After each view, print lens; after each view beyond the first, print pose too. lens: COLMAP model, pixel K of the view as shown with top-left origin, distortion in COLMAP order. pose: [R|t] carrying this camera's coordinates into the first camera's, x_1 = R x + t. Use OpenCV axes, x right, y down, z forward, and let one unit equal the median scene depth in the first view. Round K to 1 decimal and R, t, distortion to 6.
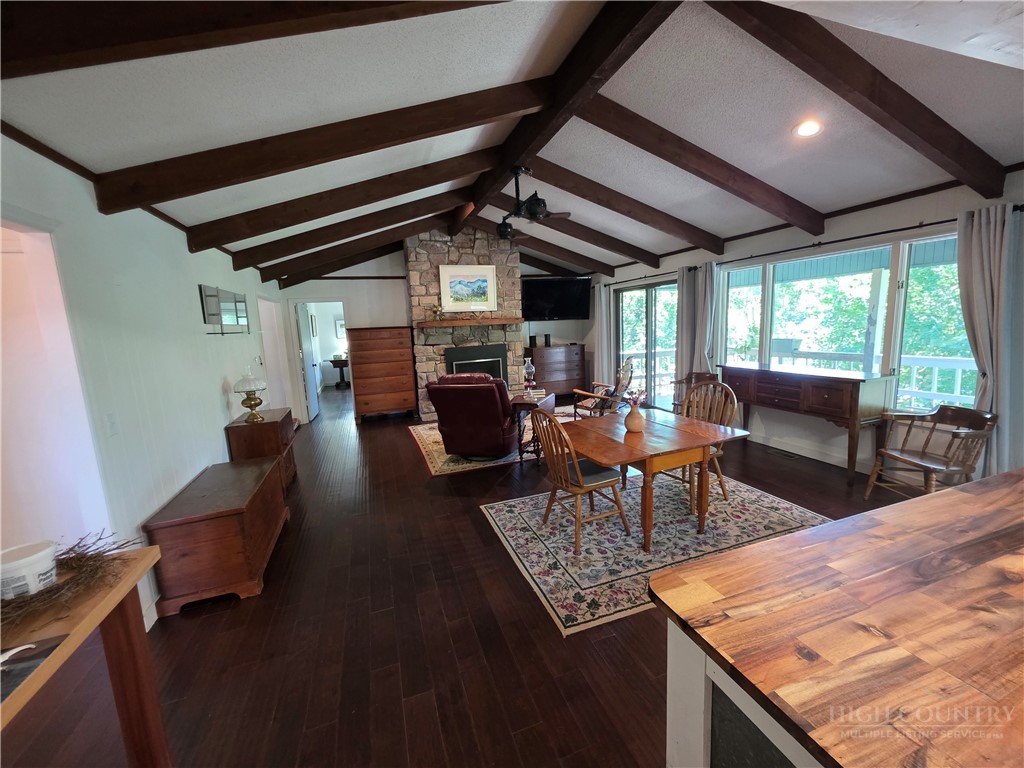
lens RADIAL K [[411.6, 0, 511.3], [0, 411.6, 380.1], [0, 0, 1]] dist [-0.002940, 0.000040]
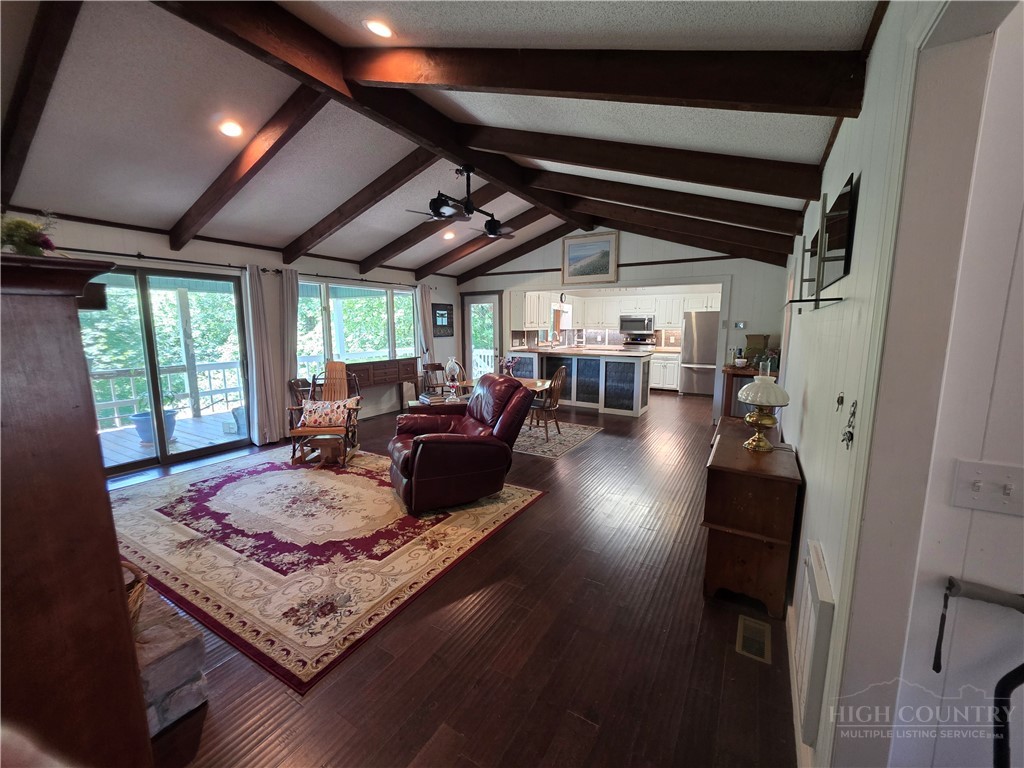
lens RADIAL K [[411.6, 0, 515.2], [0, 411.6, 384.9], [0, 0, 1]] dist [-0.002940, 0.000040]
pose [[-0.645701, -0.063857, 0.760915, -0.525368], [0.138697, 0.970113, 0.199109, -0.107447], [-0.750888, 0.234101, -0.617546, 1.010216]]
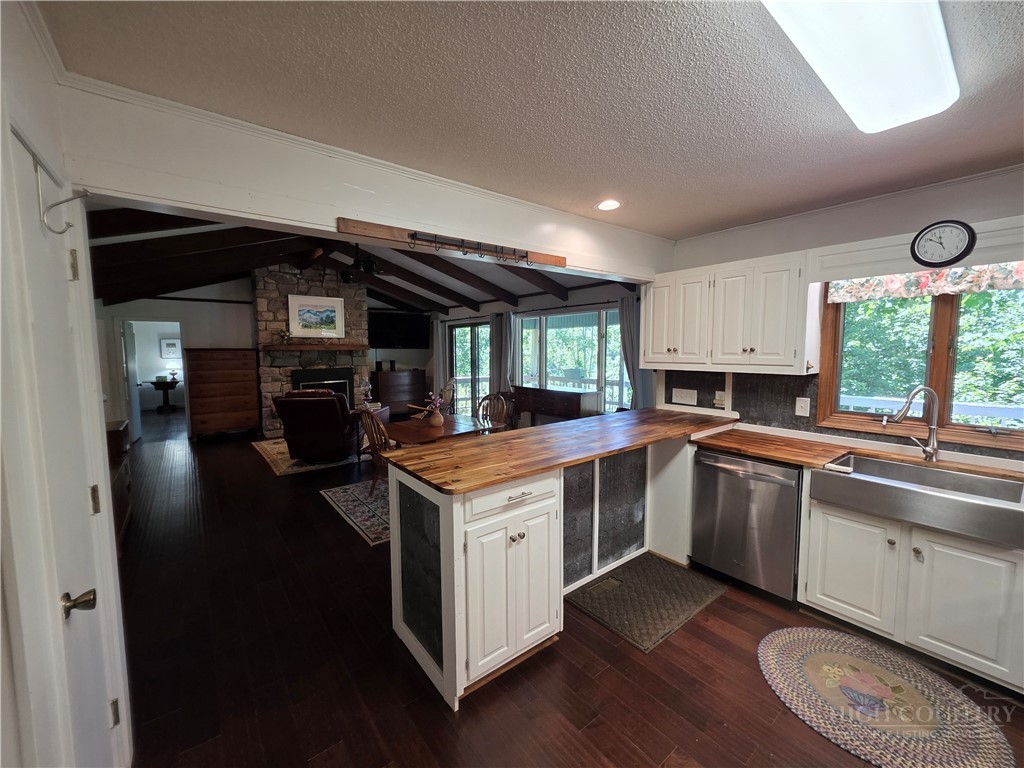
lens RADIAL K [[411.6, 0, 514.8], [0, 411.6, 380.1], [0, 0, 1]] dist [-0.002940, 0.000040]
pose [[0.943092, 0.014098, 0.332233, 0.036147], [0.008899, 0.997673, -0.067598, 0.029790], [-0.332413, 0.066708, 0.940772, -0.230638]]
